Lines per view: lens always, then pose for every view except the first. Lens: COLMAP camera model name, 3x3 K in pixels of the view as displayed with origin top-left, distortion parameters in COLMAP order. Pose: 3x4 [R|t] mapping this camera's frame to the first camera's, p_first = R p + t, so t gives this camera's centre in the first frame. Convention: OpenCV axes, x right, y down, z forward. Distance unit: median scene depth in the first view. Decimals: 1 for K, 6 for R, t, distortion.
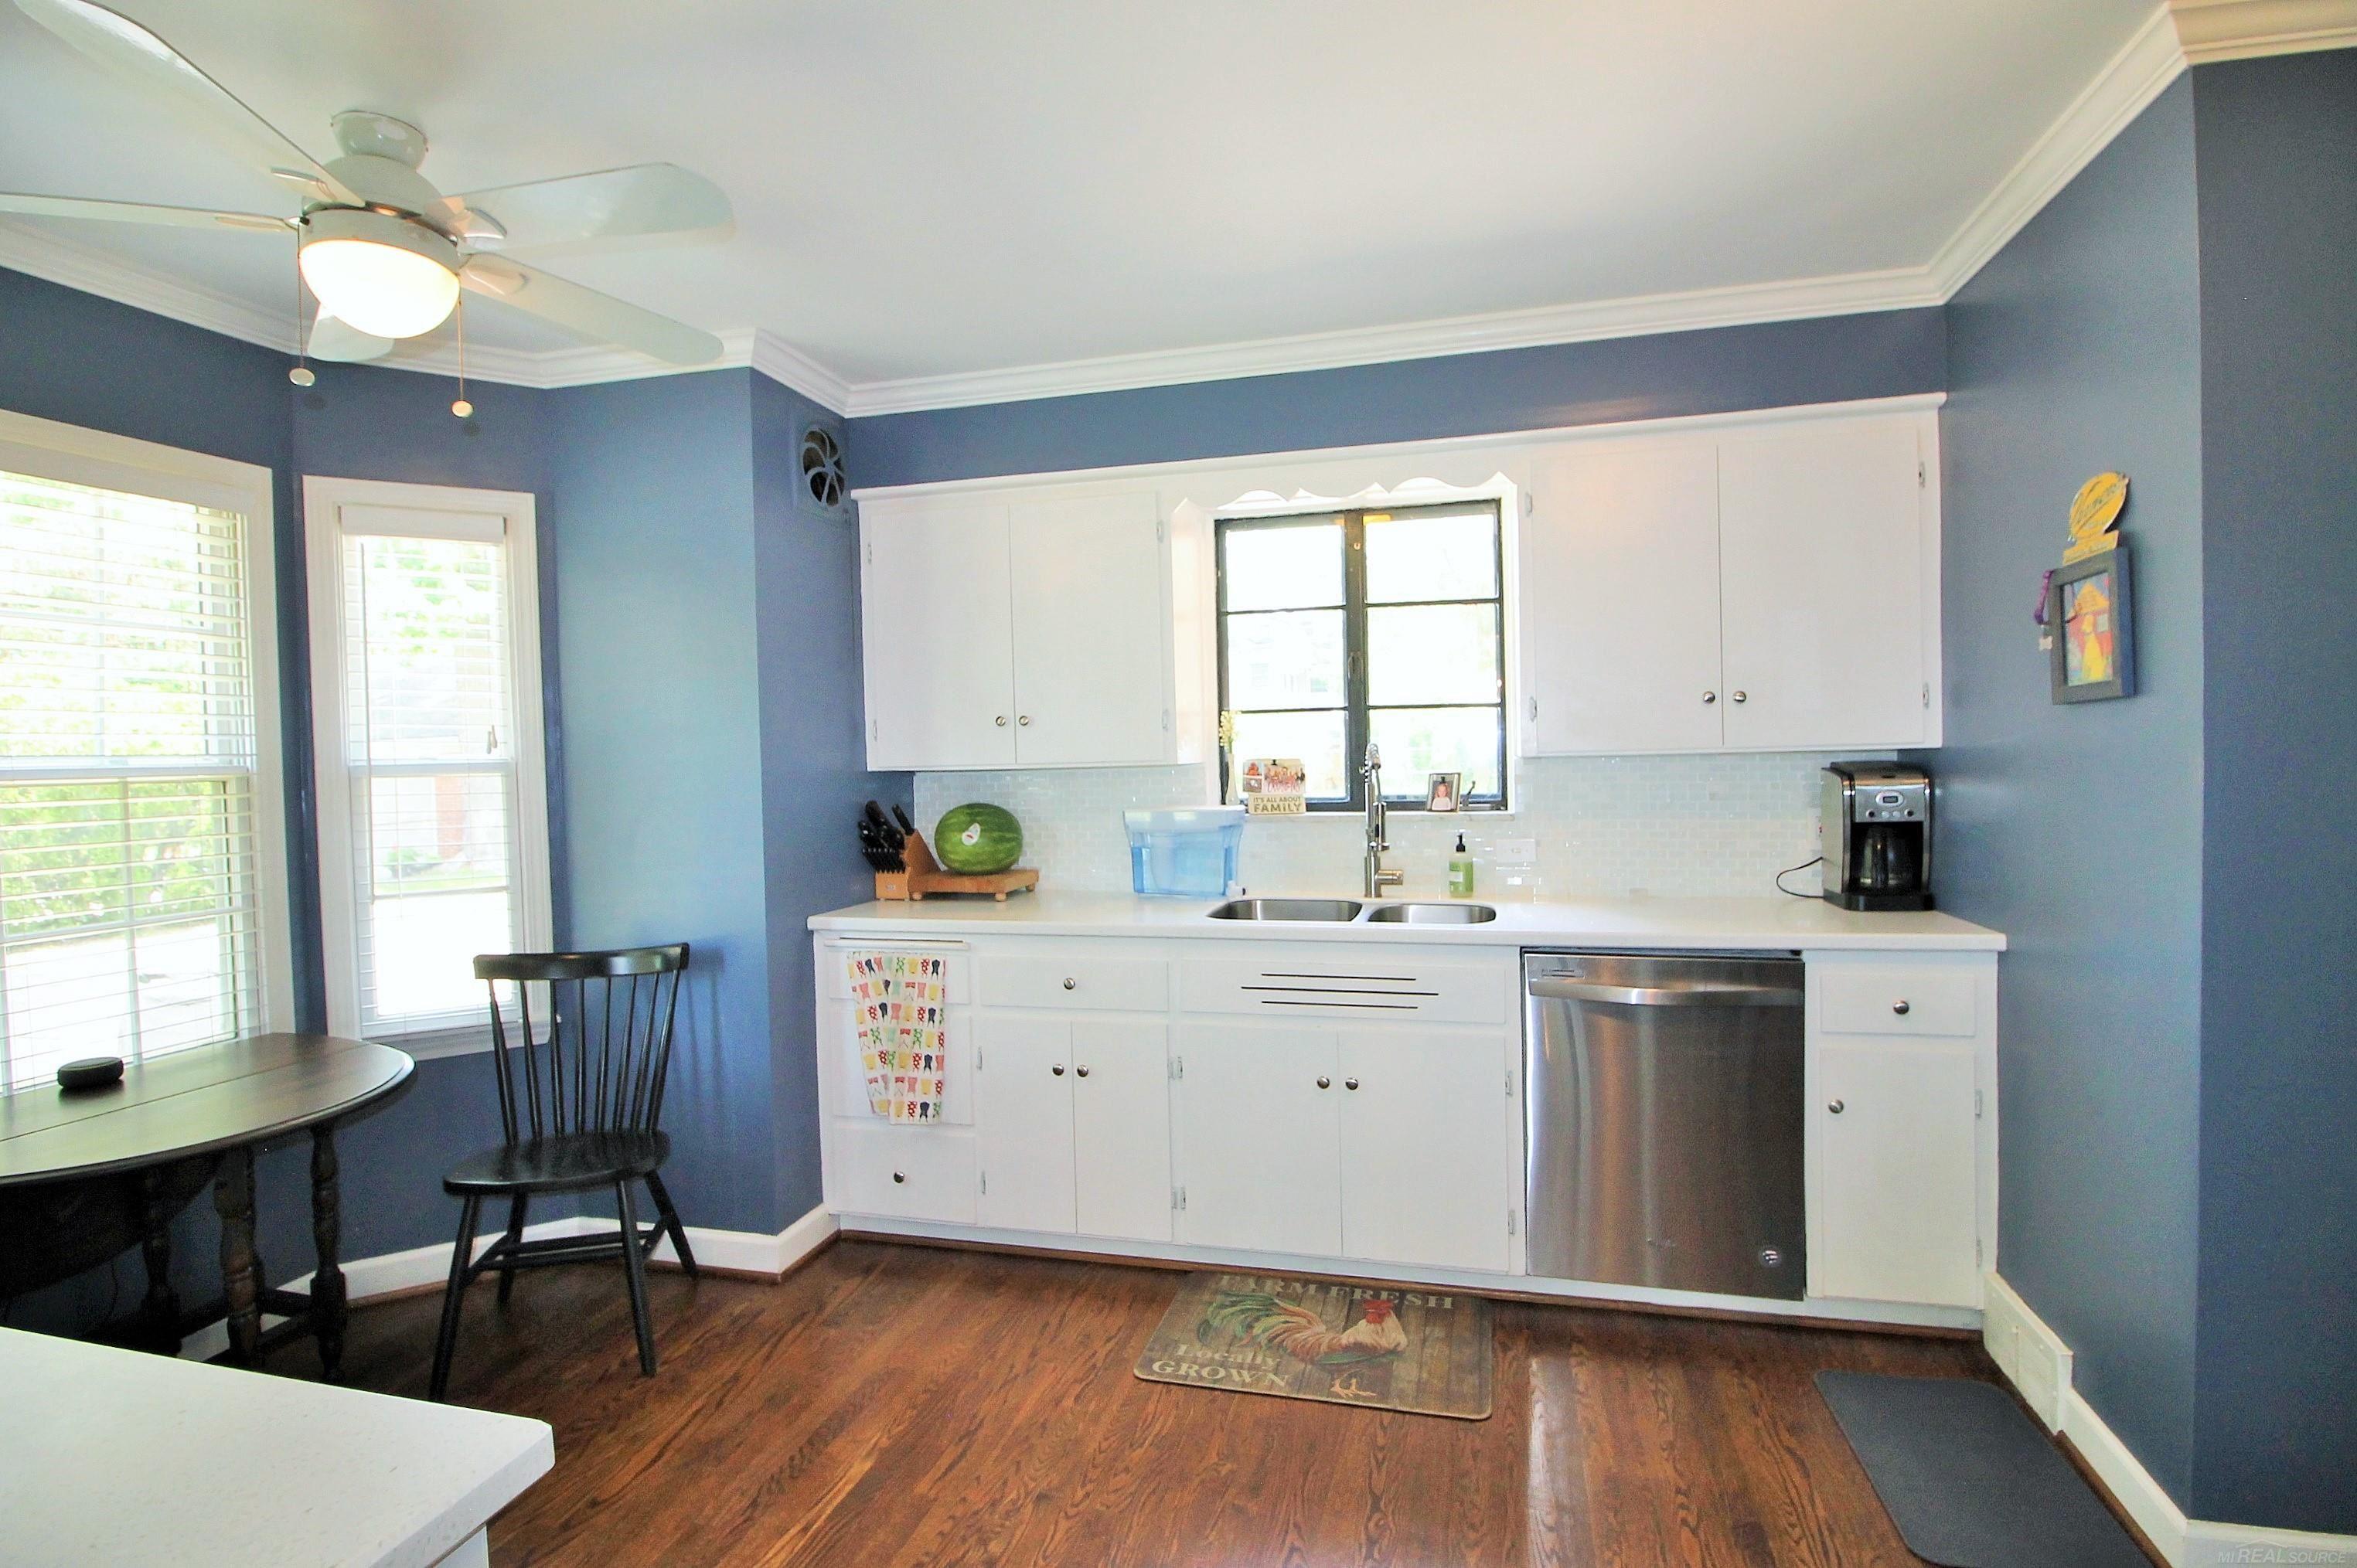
lens RADIAL K [[1130.7, 0, 1178.5], [0, 1130.7, 784.0], [0, 0, 1]] dist [-0.001048, -0.000232]
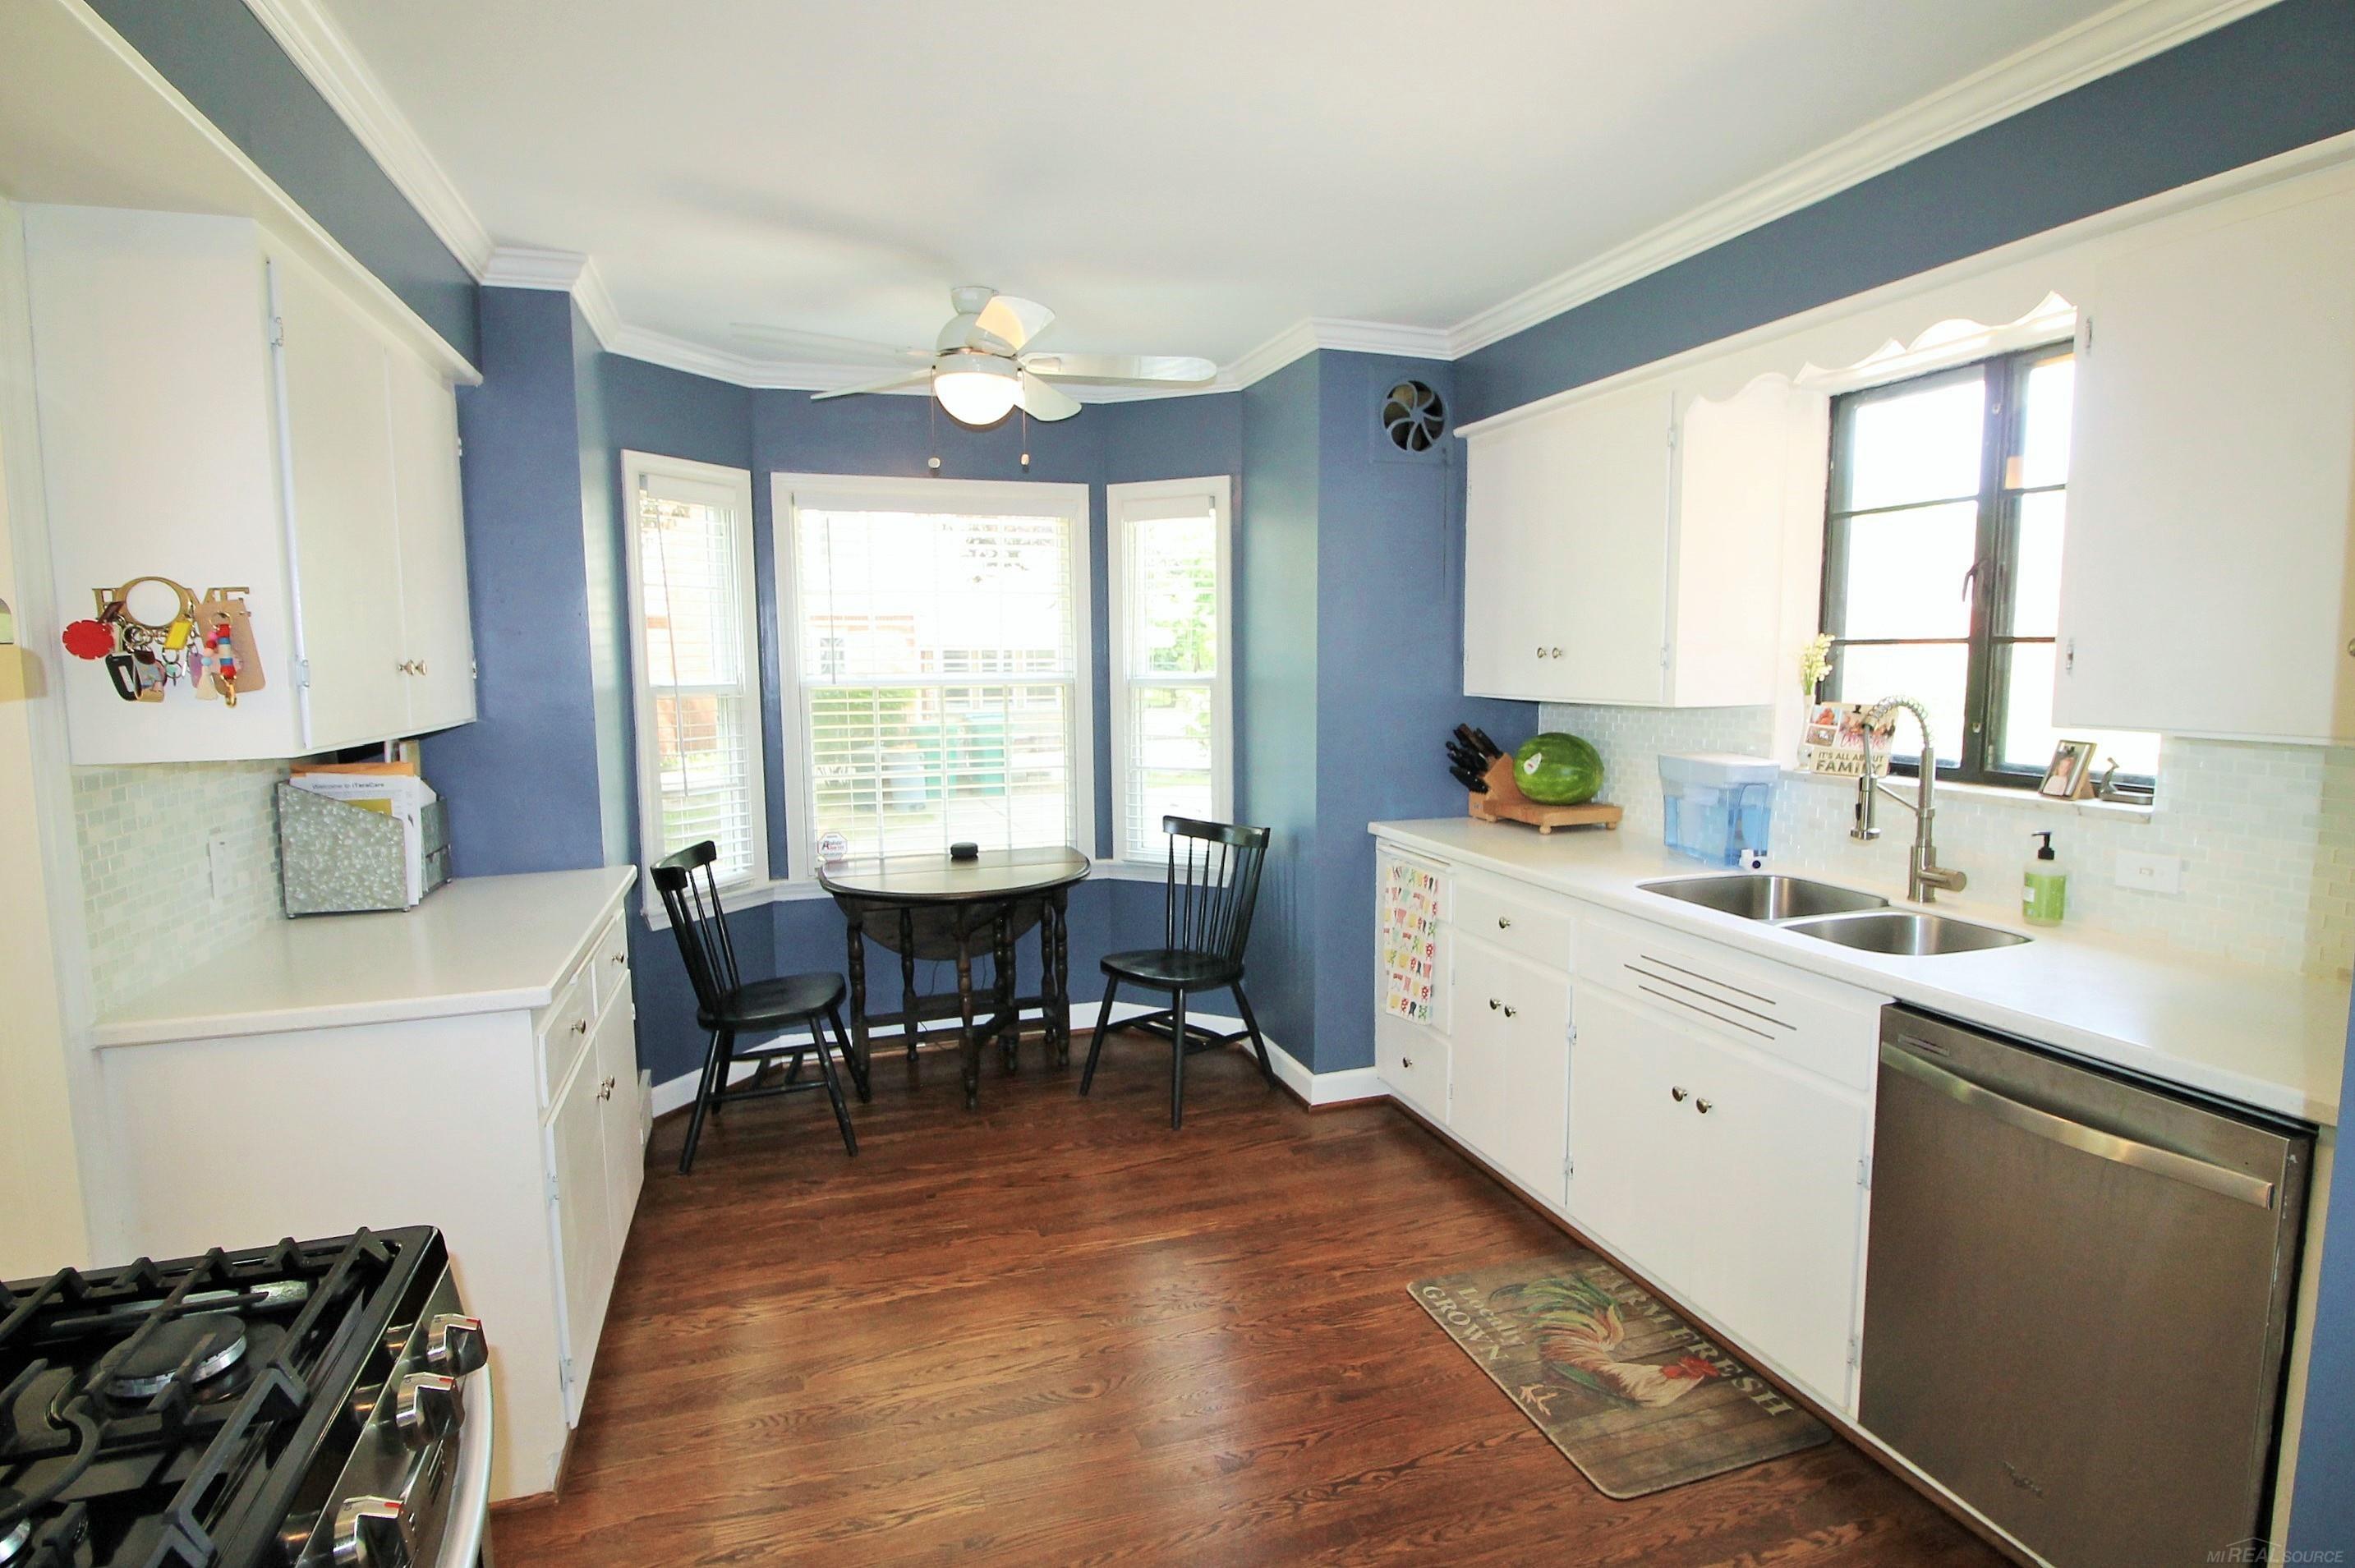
lens RADIAL K [[1167.5, 0, 1177.5], [0, 1167.5, 784.0], [0, 0, 1]] dist [0.000218, -0.000279]
pose [[0.551359, 0.110070, -0.826975, 0.551444], [-0.027851, 0.993134, 0.113617, -0.051414], [0.833803, -0.039612, 0.550639, 0.183297]]
